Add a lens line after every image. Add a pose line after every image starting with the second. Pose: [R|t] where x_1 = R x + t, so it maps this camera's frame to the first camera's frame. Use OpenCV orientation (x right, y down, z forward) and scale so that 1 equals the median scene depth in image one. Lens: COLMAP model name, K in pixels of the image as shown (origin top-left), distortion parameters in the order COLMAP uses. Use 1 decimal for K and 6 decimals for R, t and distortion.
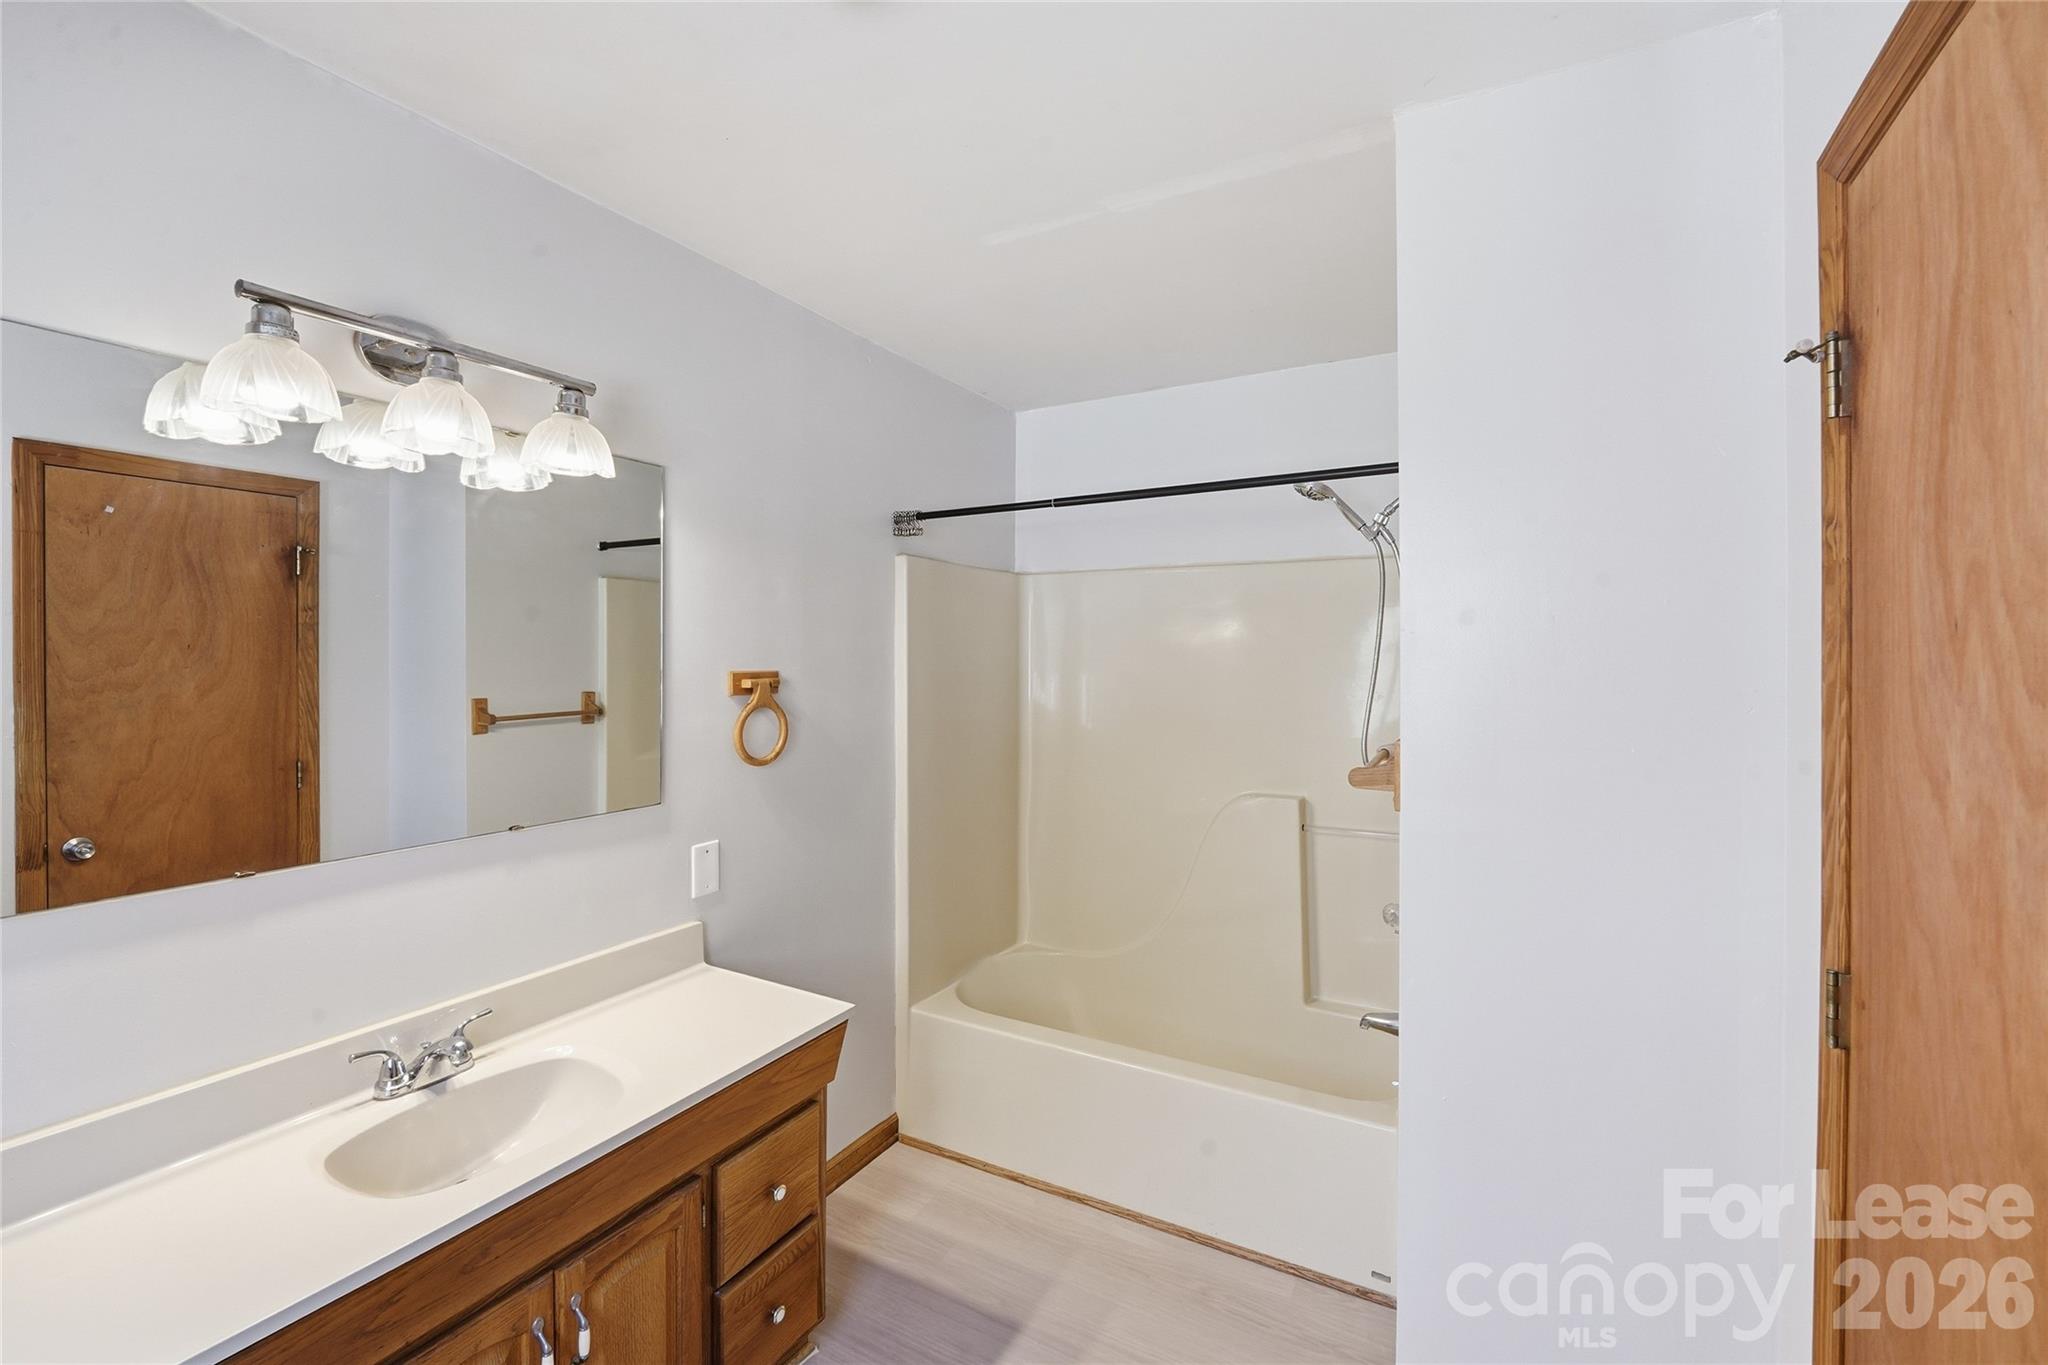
lens RADIAL K [[853.3, 0, 1015.7], [0, 853.3, 665.2], [0, 0, 1]] dist [-0.006967, -0.002565]
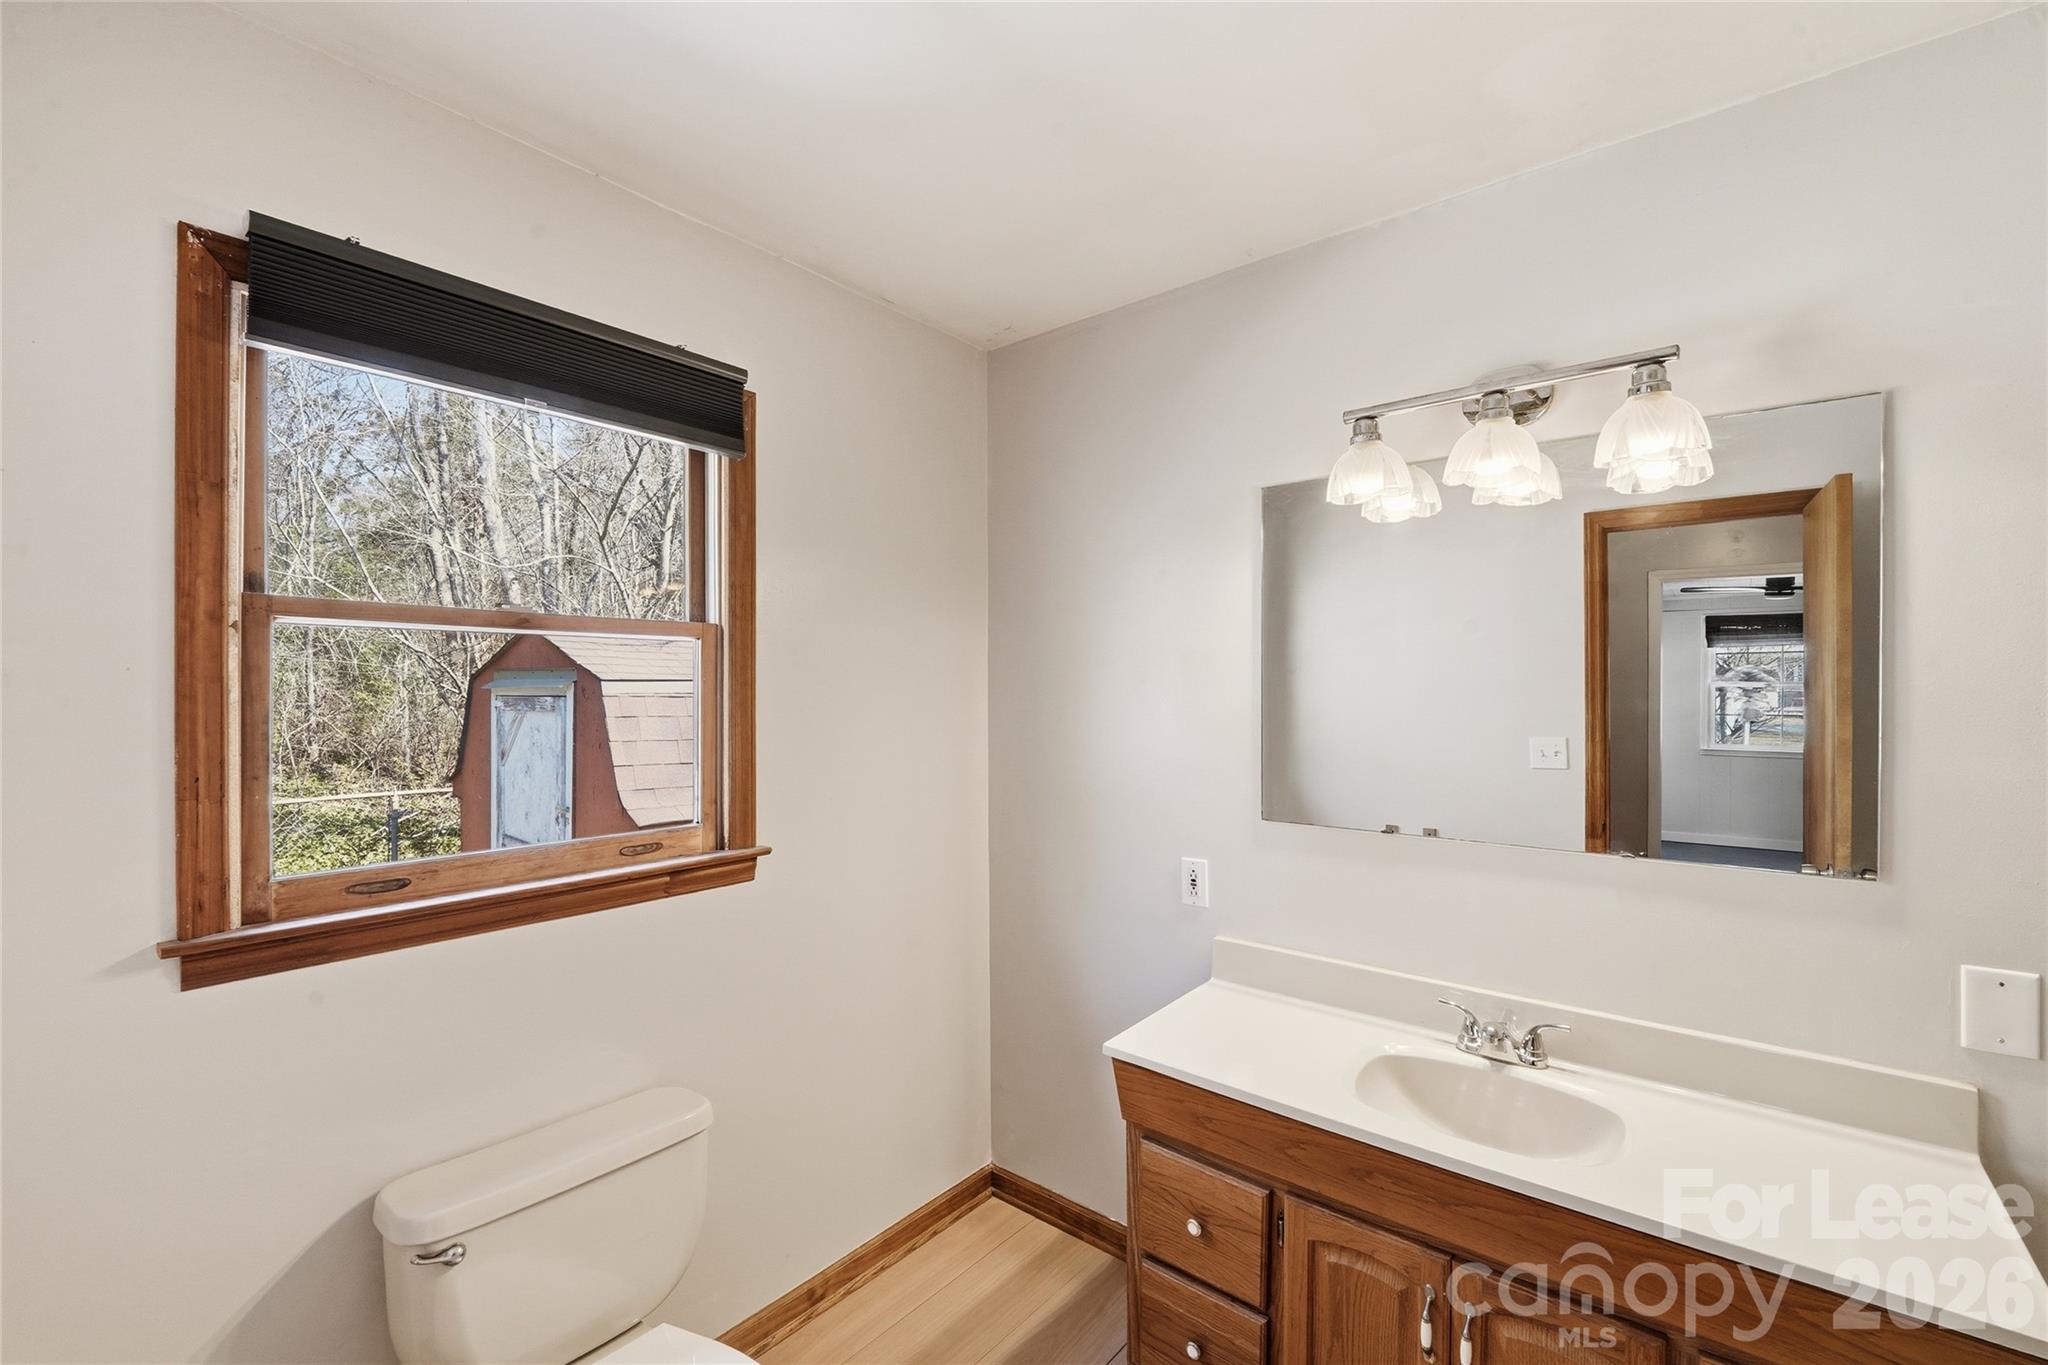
lens RADIAL K [[853.3, 0, 1014.9], [0, 853.3, 690.5], [0, 0, 1]] dist [-0.006967, -0.002565]
pose [[-0.176159, 0.004933, -0.984349, 0.512566], [-0.001932, 0.999984, 0.005357, 0.008419], [0.984360, 0.002845, -0.176147, 0.582196]]
